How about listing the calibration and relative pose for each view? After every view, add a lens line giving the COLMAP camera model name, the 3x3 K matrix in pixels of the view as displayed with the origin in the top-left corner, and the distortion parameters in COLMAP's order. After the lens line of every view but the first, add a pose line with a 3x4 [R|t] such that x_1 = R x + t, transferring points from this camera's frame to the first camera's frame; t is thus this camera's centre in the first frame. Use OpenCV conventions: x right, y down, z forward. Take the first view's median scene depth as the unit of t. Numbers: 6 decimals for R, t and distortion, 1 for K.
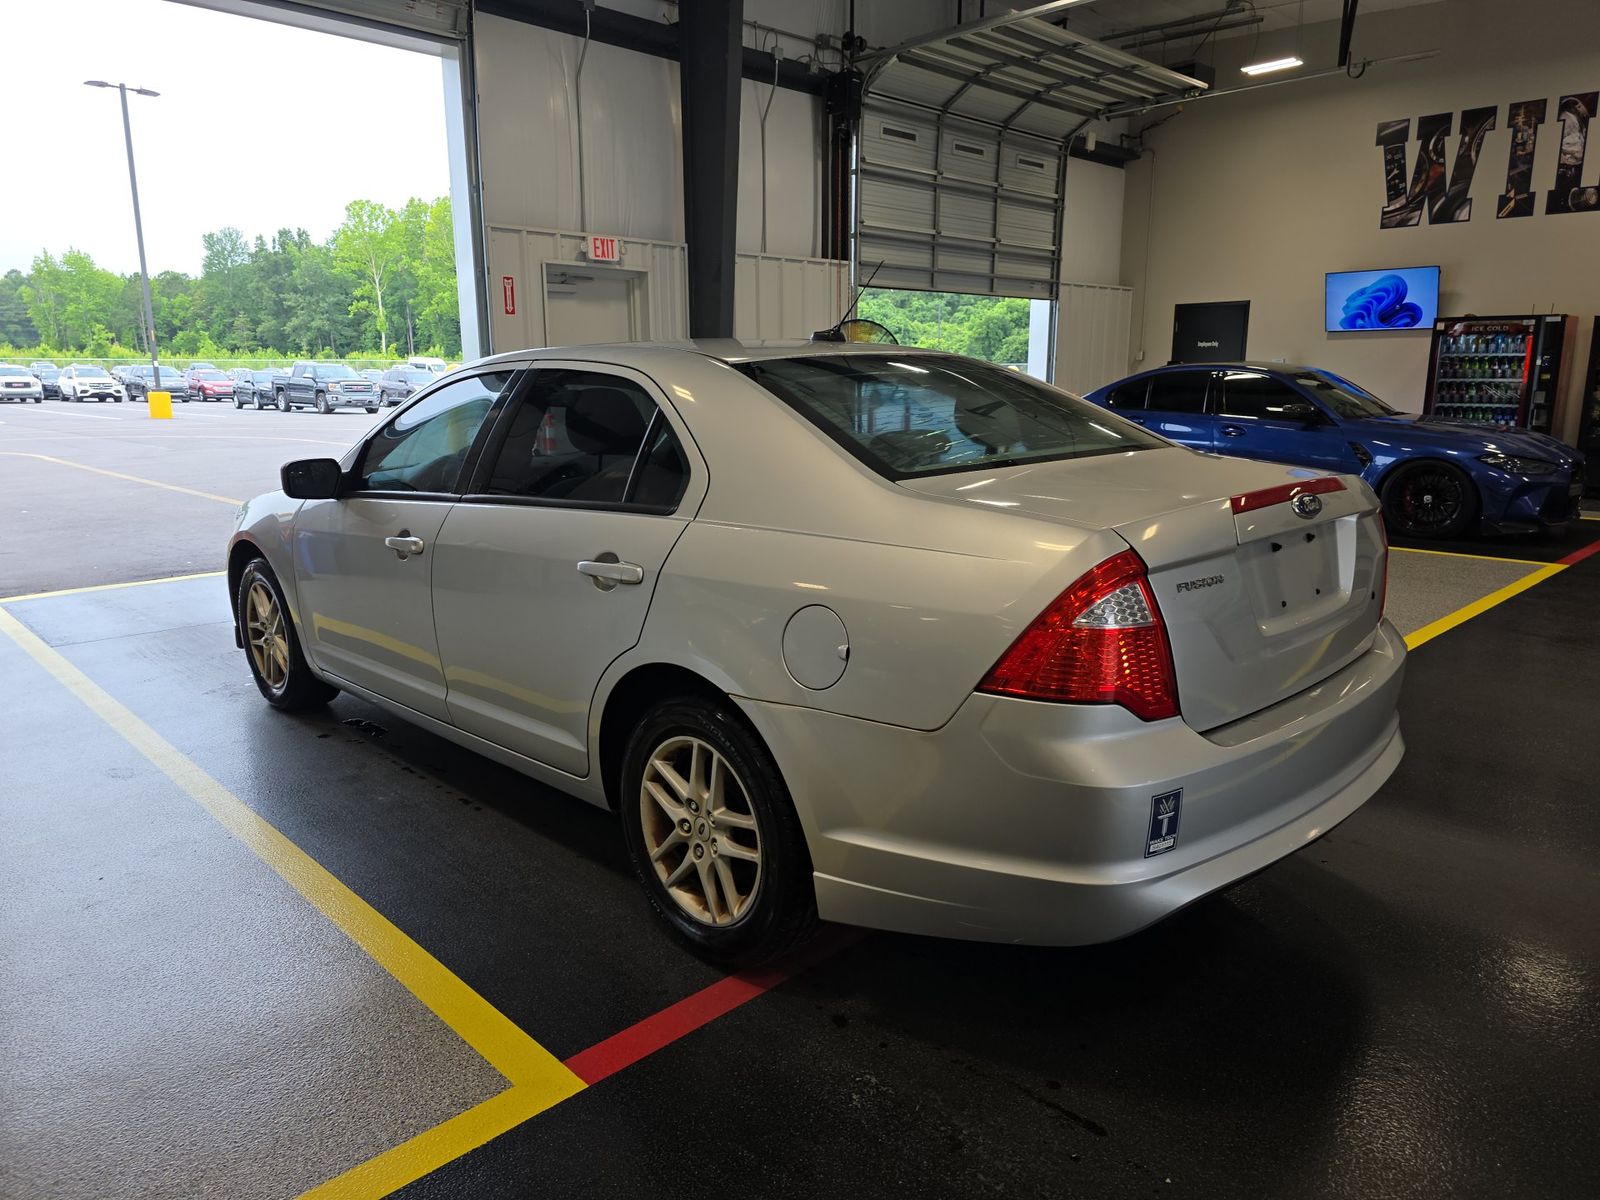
lens RADIAL K [[1065.0, 0, 808.2], [0, 1065.0, 584.8], [0, 0, 1]] dist [0.004668, -0.012809]
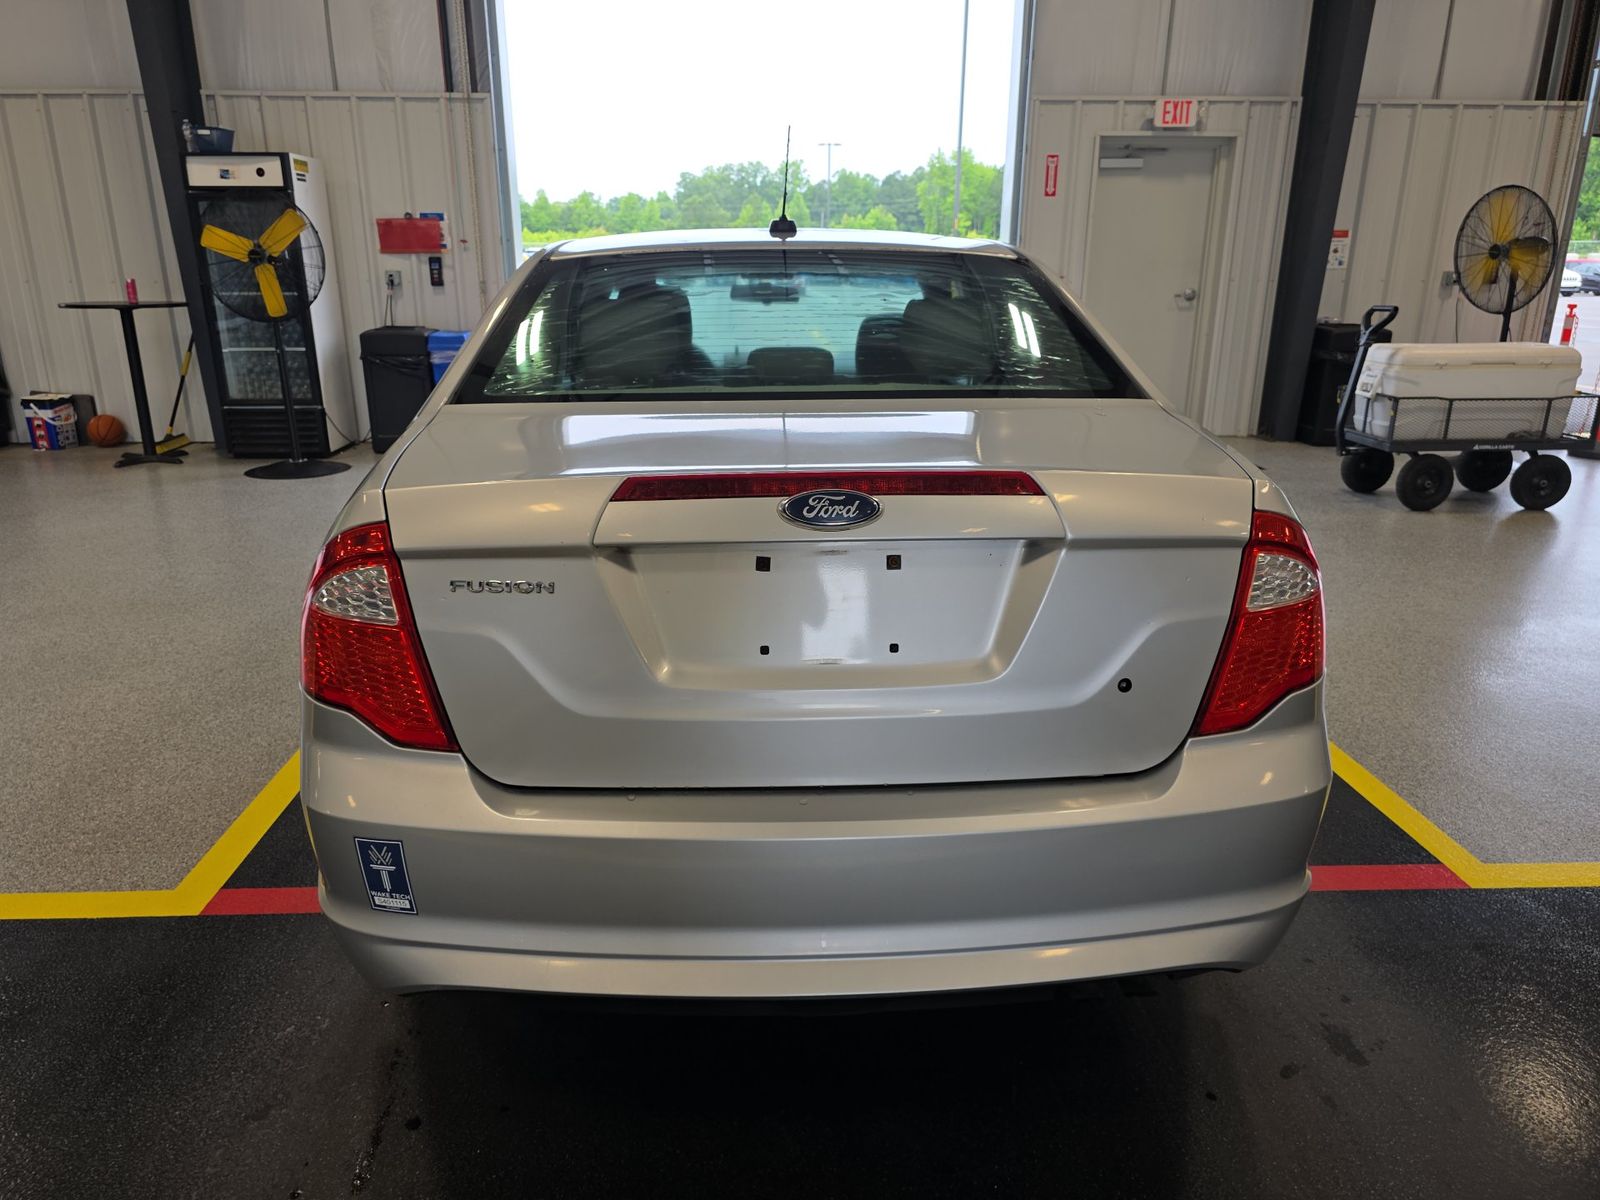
lens RADIAL K [[1065.0, 0, 793.4], [0, 1065.0, 602.0], [0, 0, 1]] dist [0.004668, -0.012809]
pose [[0.744274, 0.203746, -0.636038, 0.152203], [-0.128299, 0.978211, 0.163226, -0.020689], [0.655436, -0.039882, 0.754197, 0.093510]]
